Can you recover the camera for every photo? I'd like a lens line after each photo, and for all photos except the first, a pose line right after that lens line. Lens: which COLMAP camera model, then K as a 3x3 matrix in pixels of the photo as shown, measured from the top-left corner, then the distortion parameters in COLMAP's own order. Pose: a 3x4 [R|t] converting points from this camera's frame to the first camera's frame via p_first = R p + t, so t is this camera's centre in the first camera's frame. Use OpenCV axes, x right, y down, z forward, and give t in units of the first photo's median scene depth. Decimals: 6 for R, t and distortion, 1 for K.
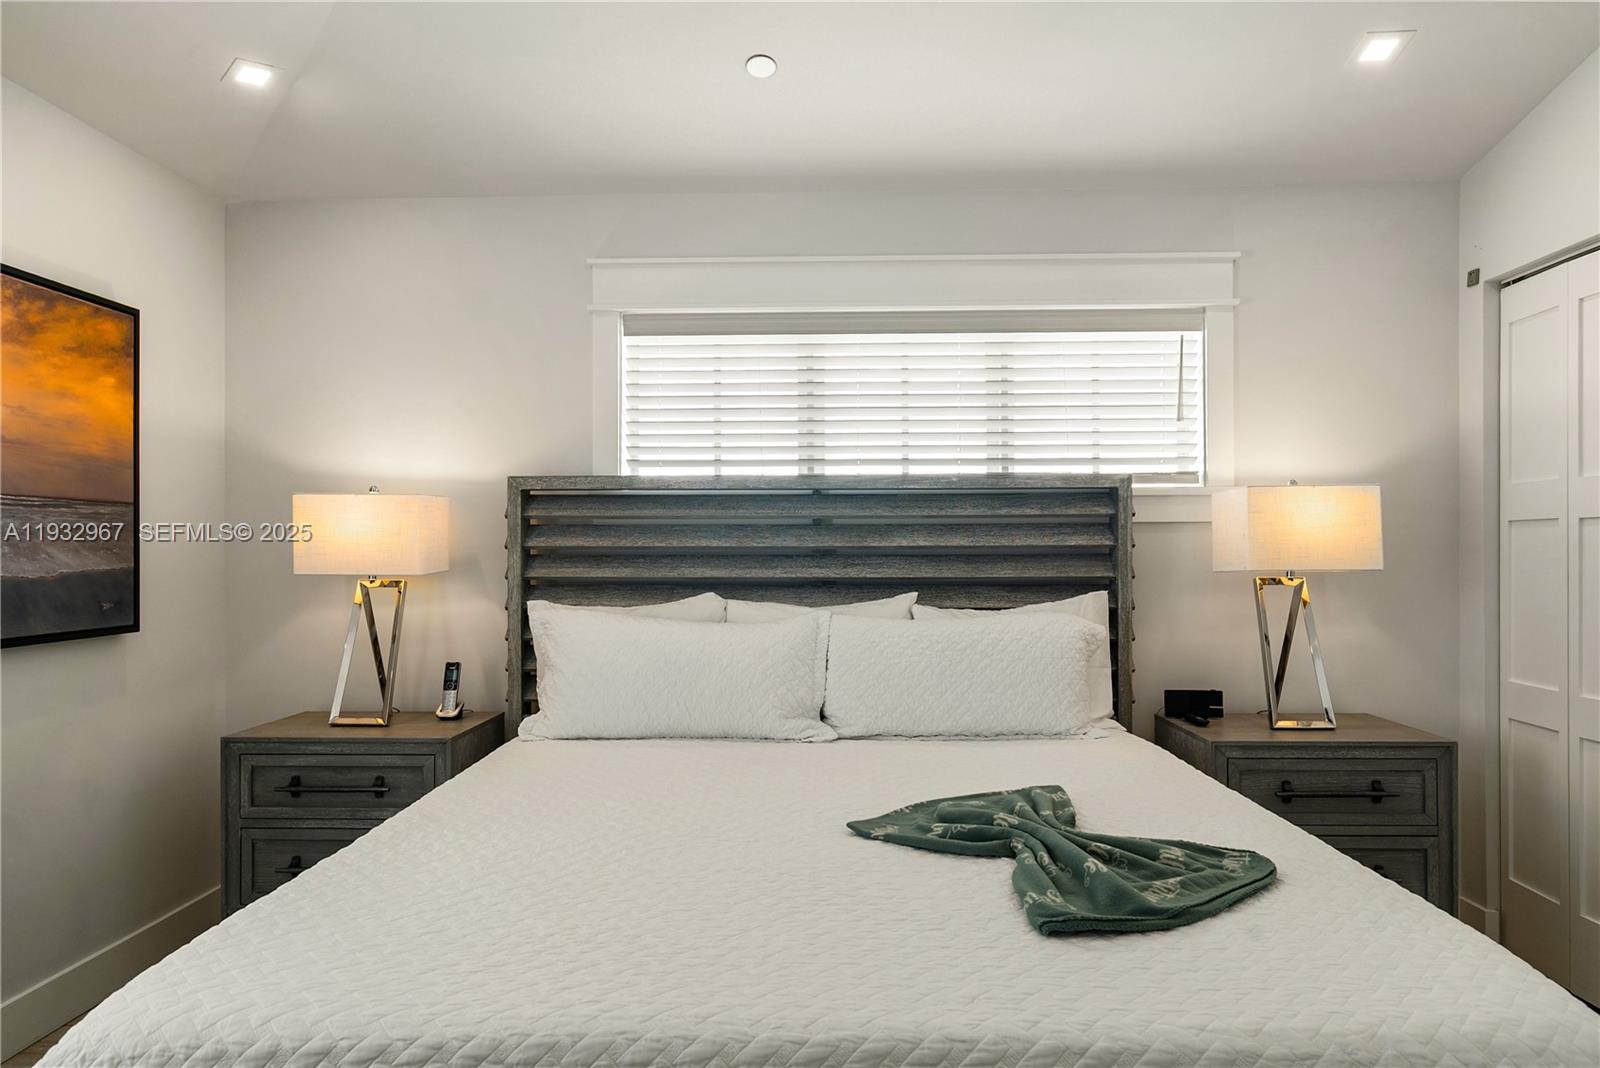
lens RADIAL K [[976.3, 0, 800.1], [0, 976.3, 546.7], [0, 0, 1]] dist [0.027102, 0.000941]
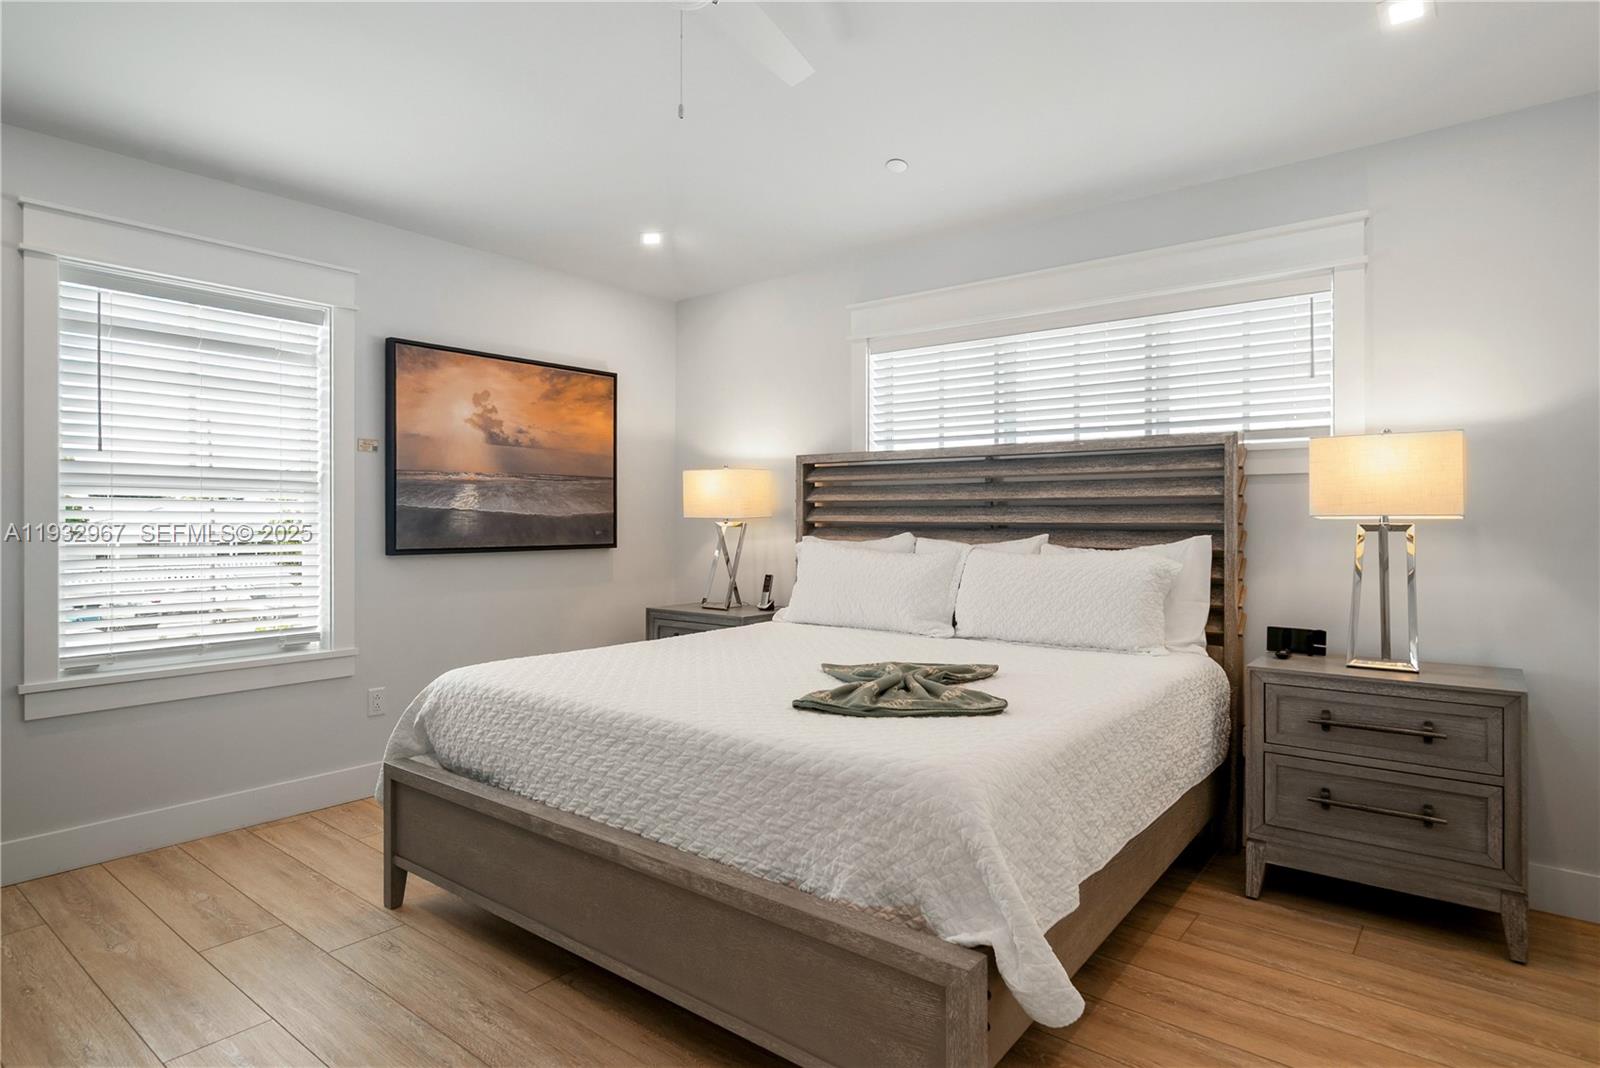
lens RADIAL K [[902.1, 0, 803.4], [0, 902.1, 514.8], [0, 0, 1]] dist [0.036955, -0.000054]
pose [[0.800663, 0.001143, -0.599113, 0.563693], [-0.002211, 0.999997, -0.001047, 0.023089], [0.599110, 0.002163, 0.800663, -0.129056]]
